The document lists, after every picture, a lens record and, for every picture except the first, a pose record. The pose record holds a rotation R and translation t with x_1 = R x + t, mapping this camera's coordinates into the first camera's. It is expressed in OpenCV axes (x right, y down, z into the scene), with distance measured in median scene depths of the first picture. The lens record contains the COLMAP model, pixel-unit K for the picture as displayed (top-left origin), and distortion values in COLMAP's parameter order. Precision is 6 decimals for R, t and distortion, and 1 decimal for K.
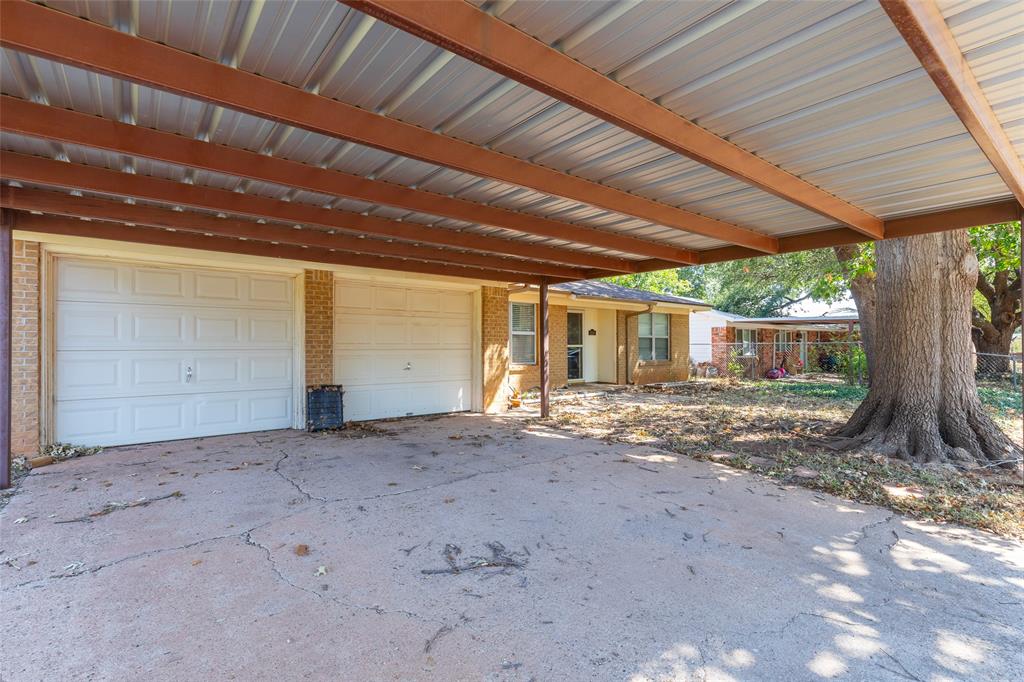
lens RADIAL K [[467.4, 0, 511.1], [0, 467.4, 345.9], [0, 0, 1]] dist [0.004975, -0.000120]
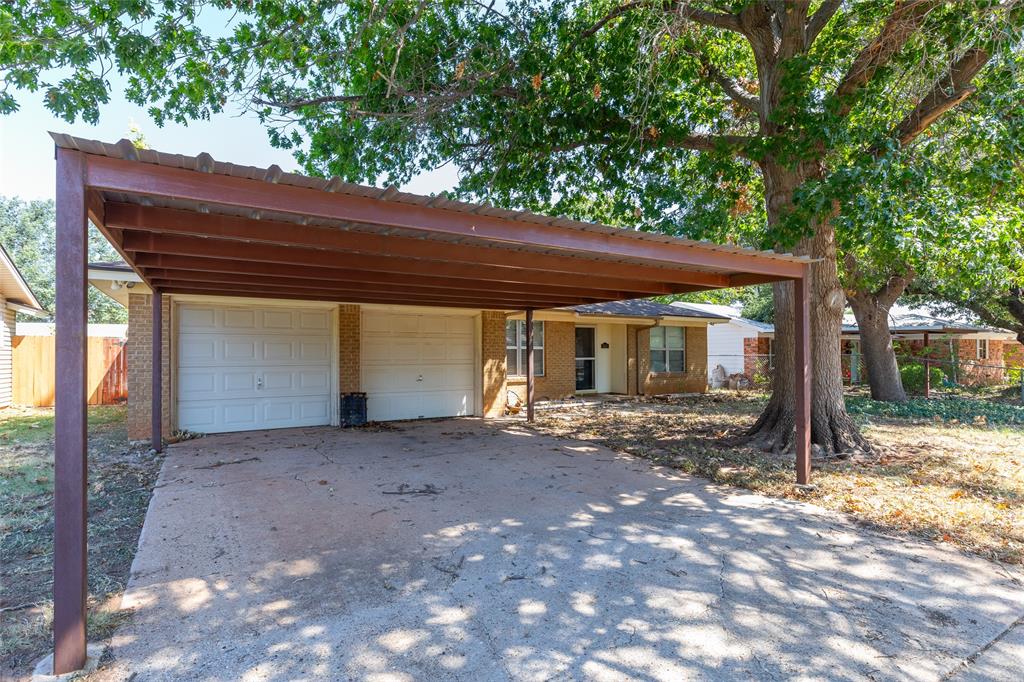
lens RADIAL K [[555.2, 0, 512.9], [0, 555.2, 343.6], [0, 0, 1]] dist [0.000402, -0.000212]
pose [[0.987997, -0.005598, -0.154374, 0.263911], [0.003615, 0.999907, -0.013124, -0.028675], [0.154433, 0.012408, 0.987925, -0.435666]]
